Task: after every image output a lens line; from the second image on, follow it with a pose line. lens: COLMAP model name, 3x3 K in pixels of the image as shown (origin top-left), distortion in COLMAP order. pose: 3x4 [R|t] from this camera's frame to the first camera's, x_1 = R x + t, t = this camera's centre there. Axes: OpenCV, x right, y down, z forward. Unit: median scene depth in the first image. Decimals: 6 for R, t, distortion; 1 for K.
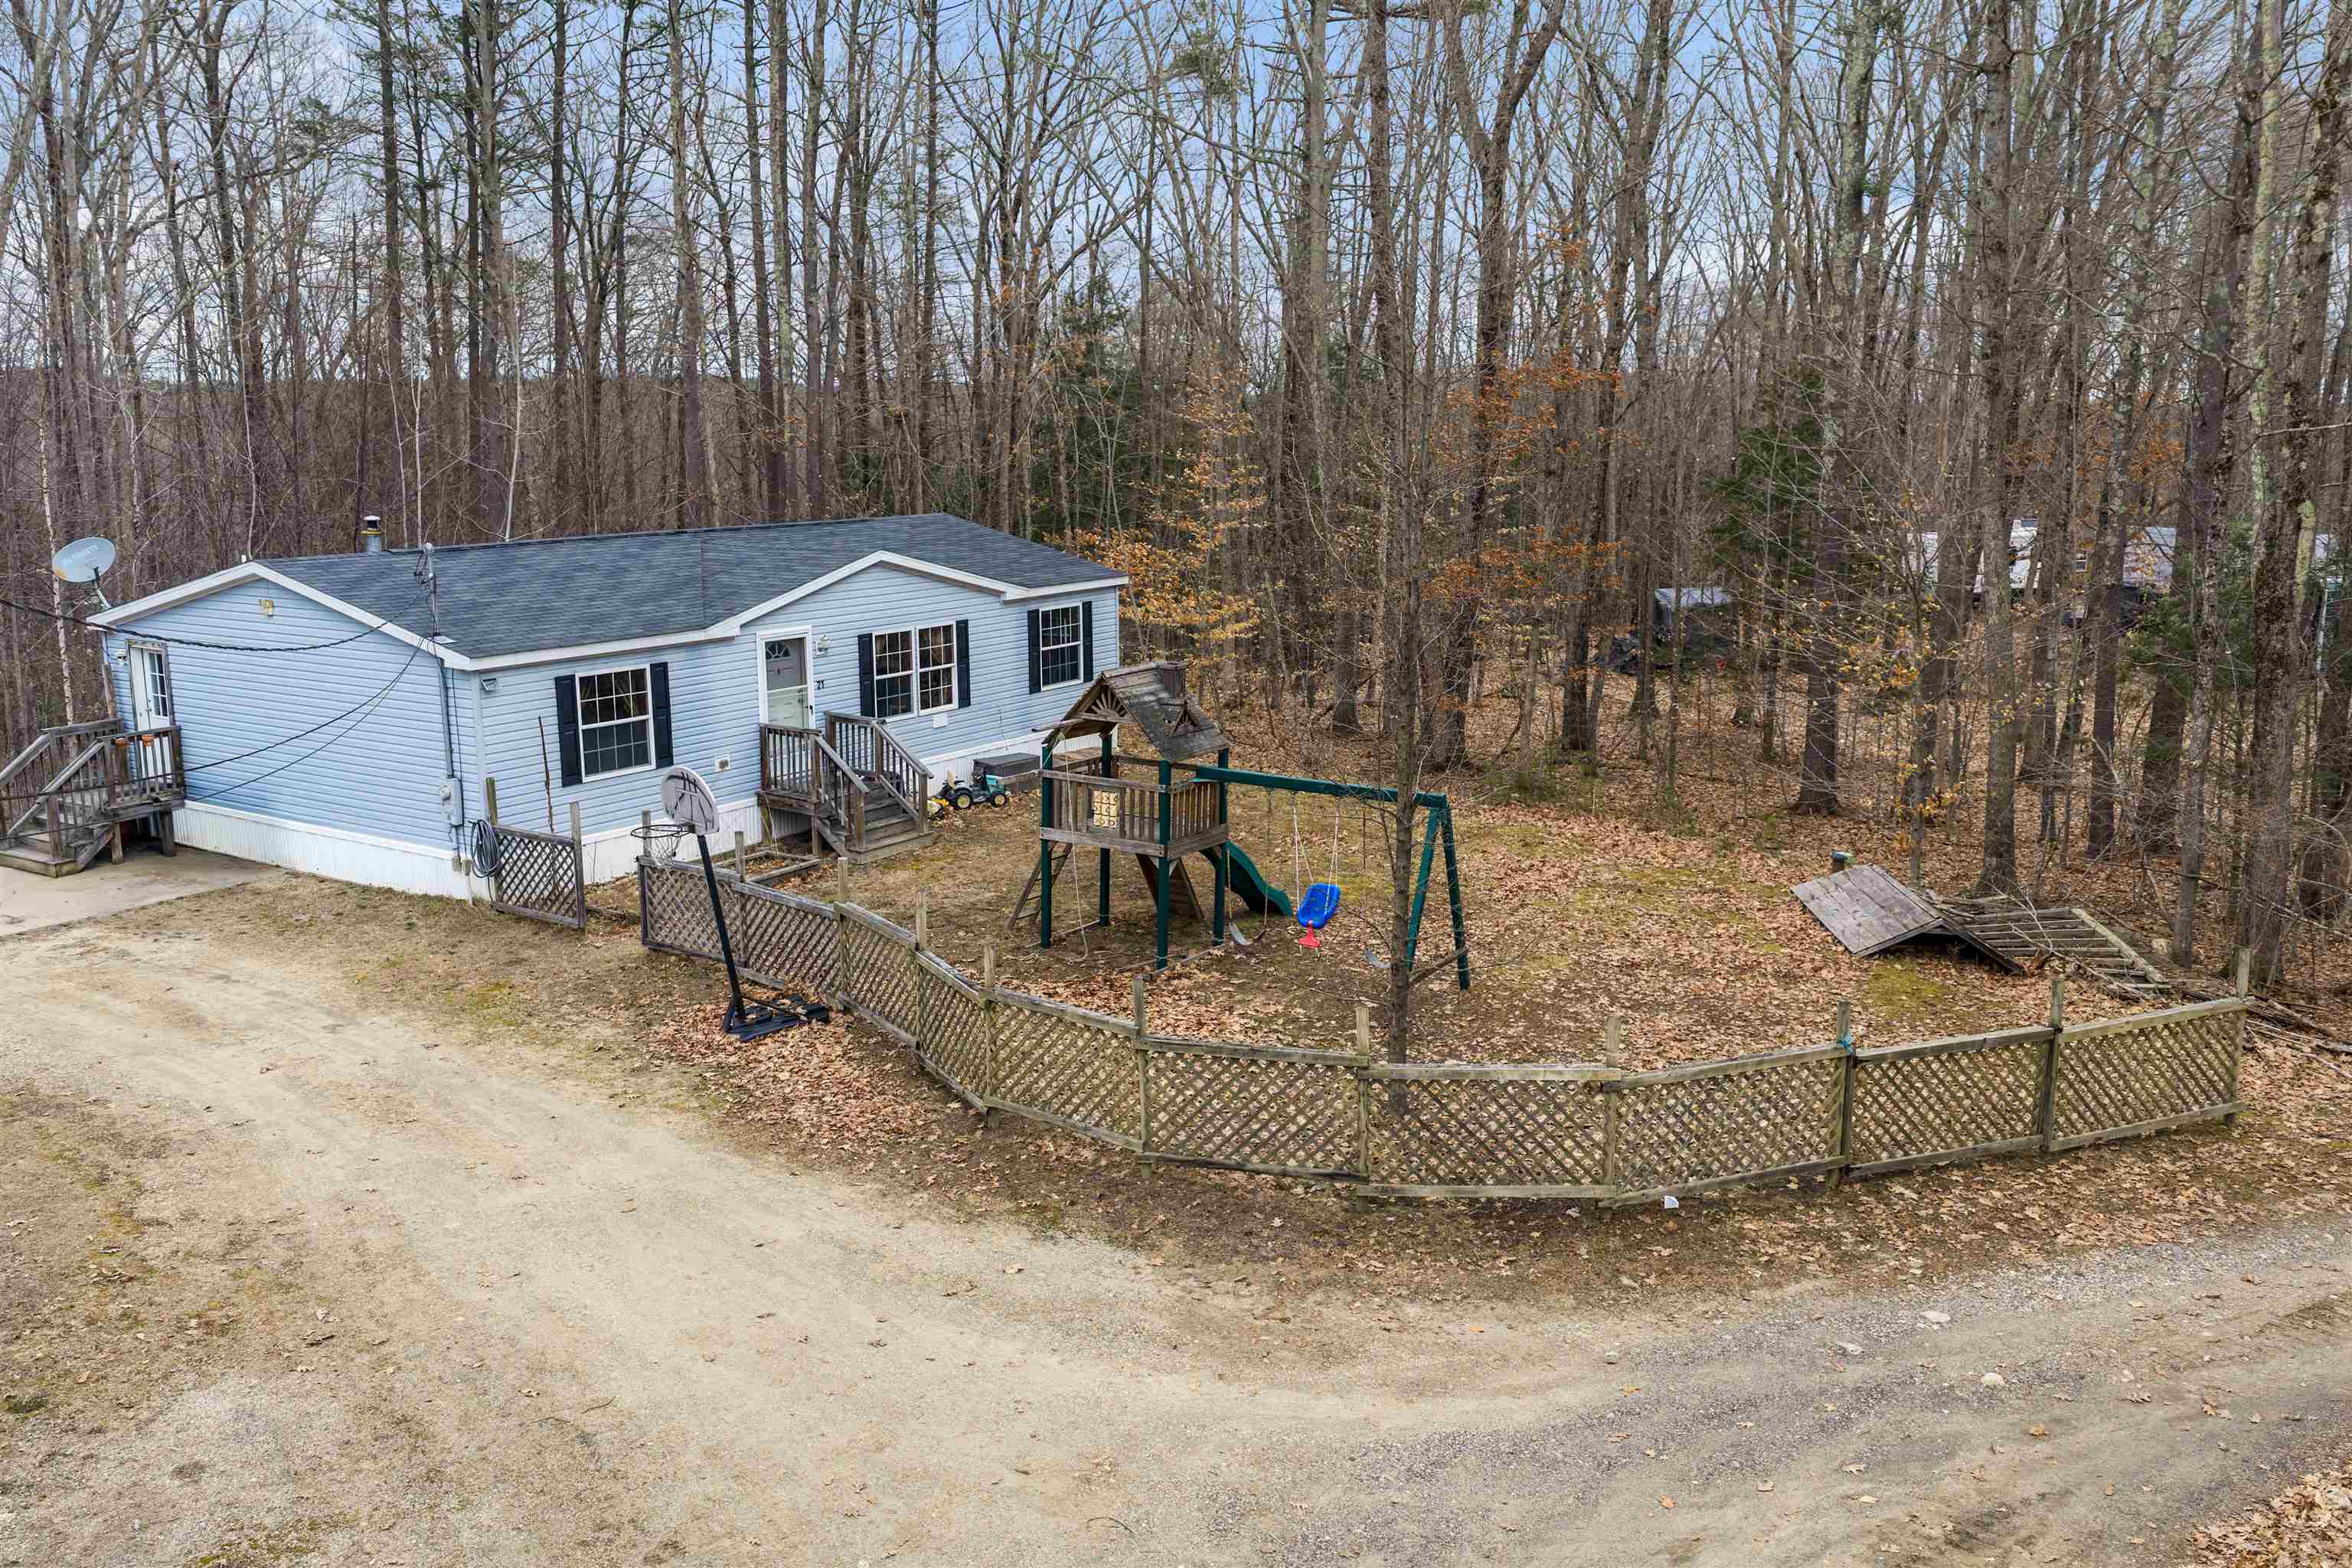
lens RADIAL K [[1943.4, 0, 1176.0], [0, 1943.4, 784.0], [0, 0, 1]] dist [0.002972, -0.005265]
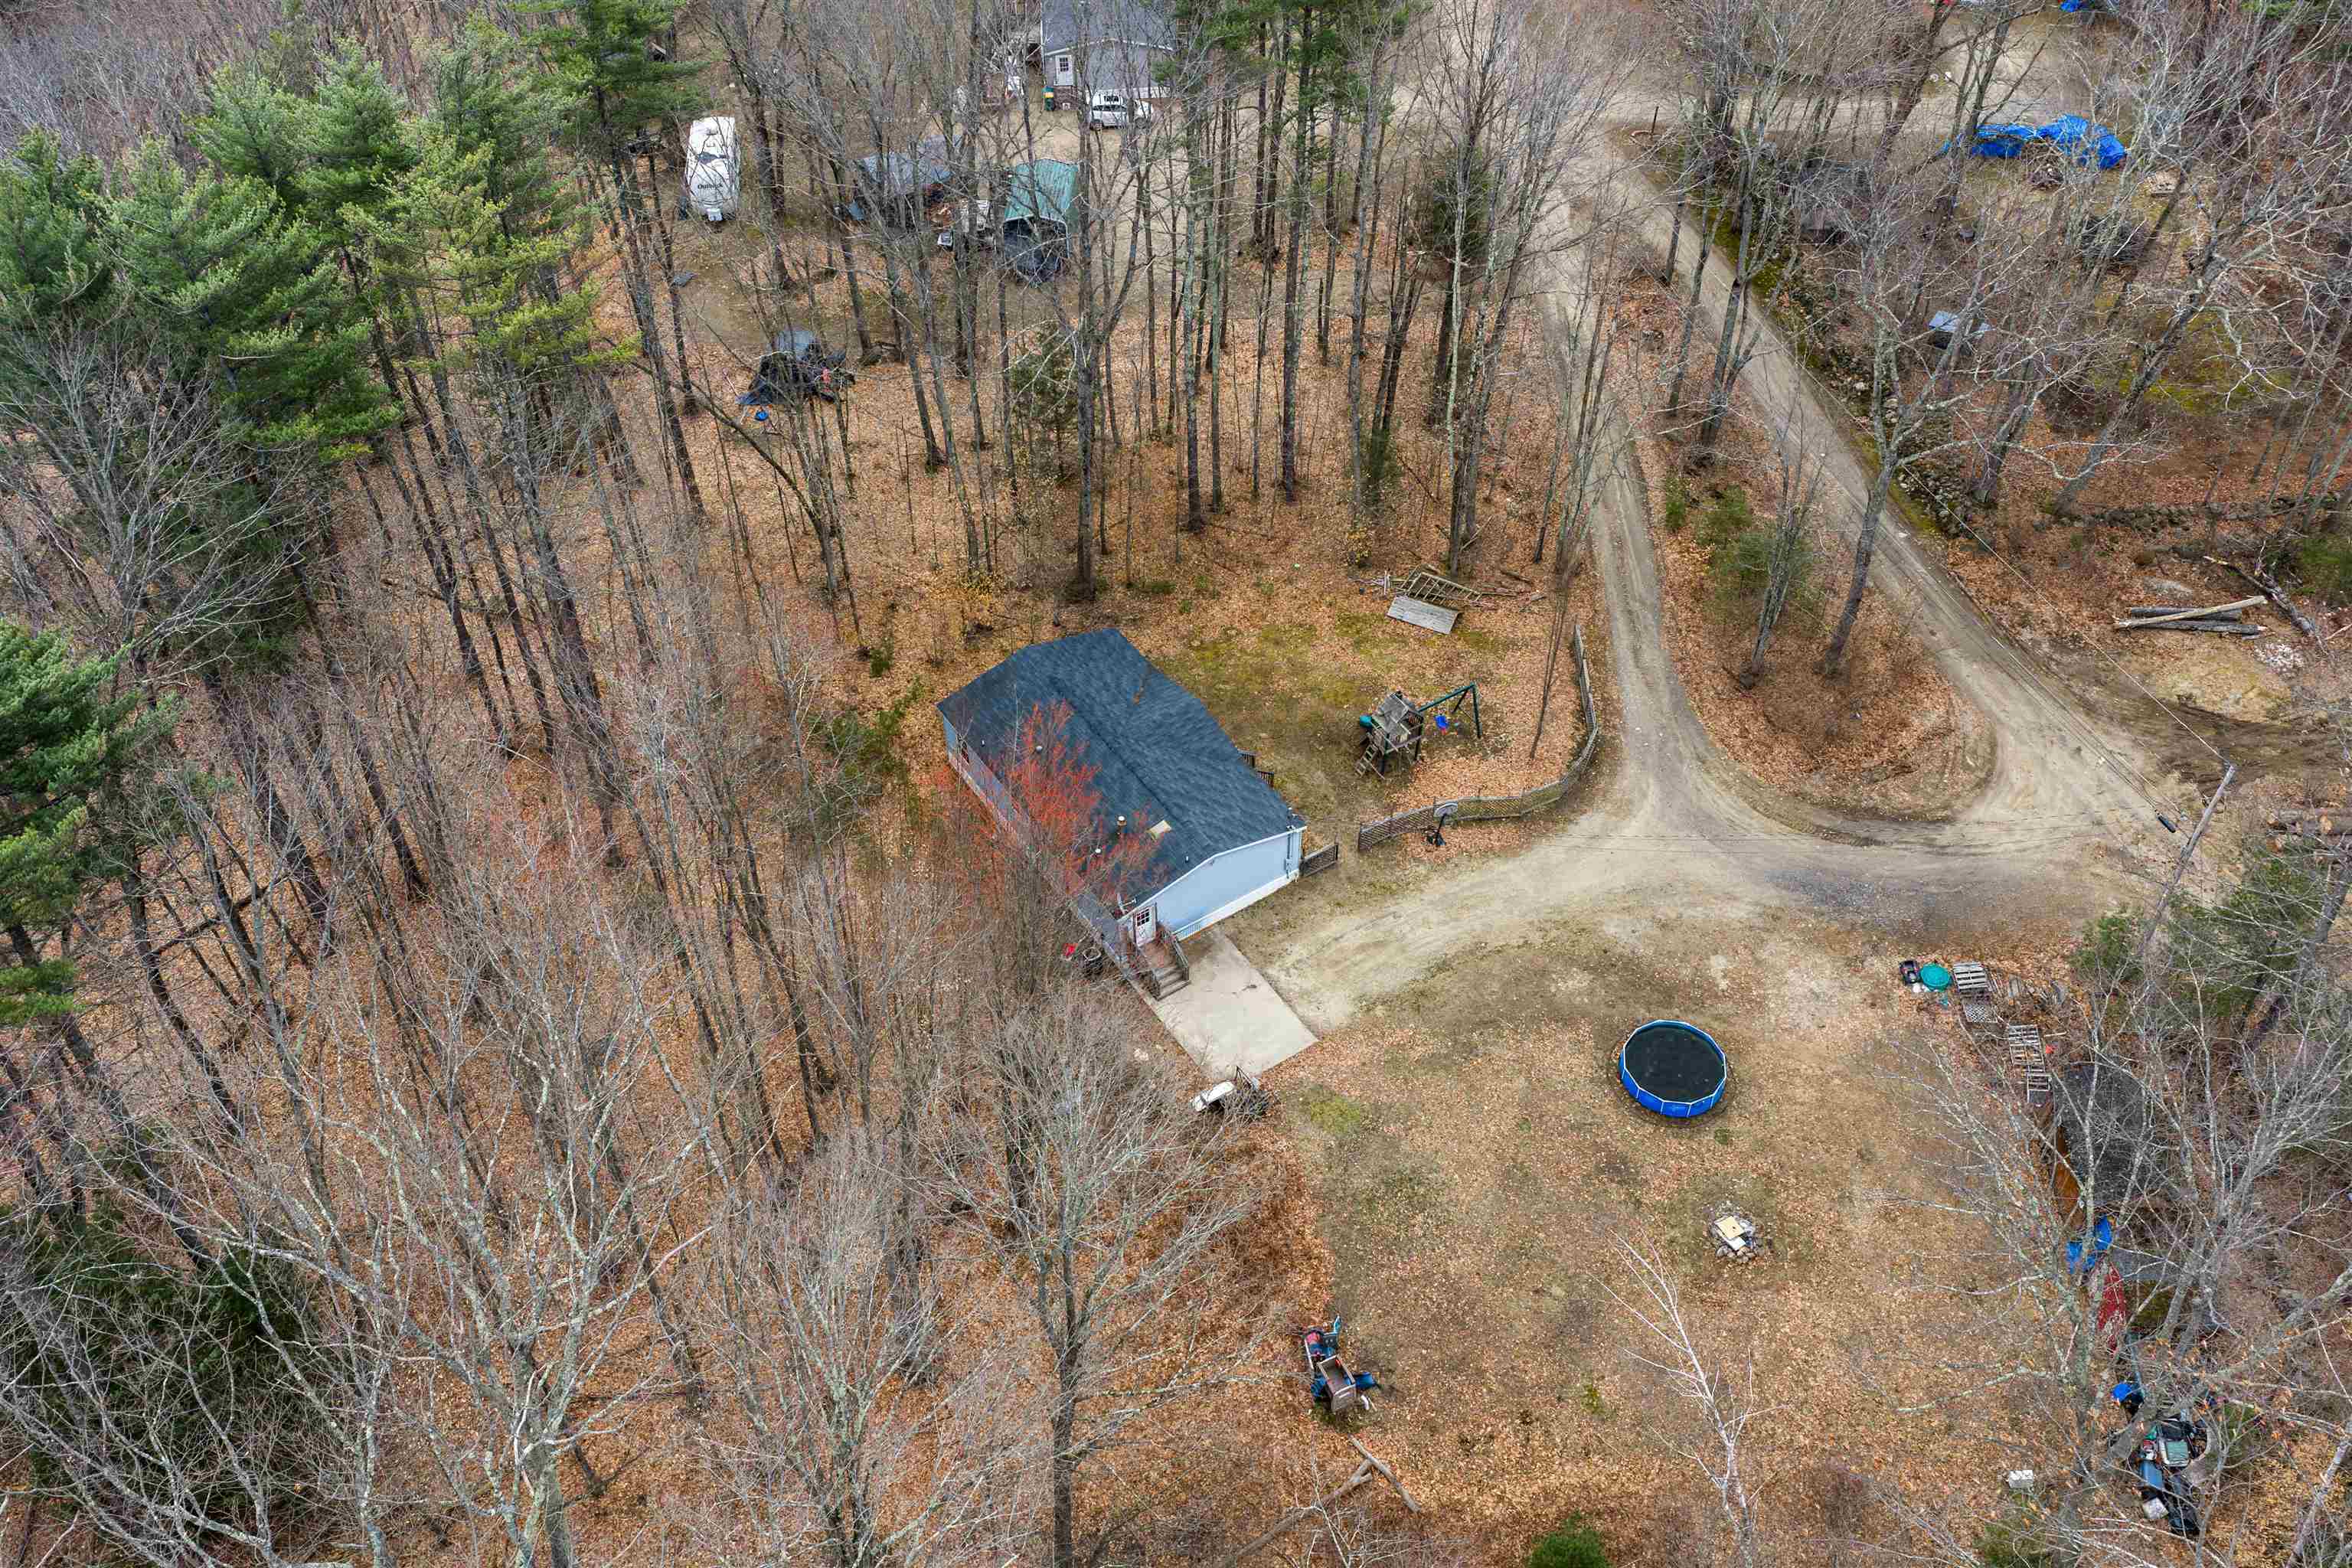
lens RADIAL K [[1943.4, 0, 1176.0], [0, 1943.4, 784.0], [0, 0, 1]] dist [0.002972, -0.005265]
pose [[0.391418, -0.648496, 0.652874, -2.224338], [0.154137, 0.745662, 0.648251, -1.978108], [-0.907212, -0.153105, 0.391823, -0.035934]]
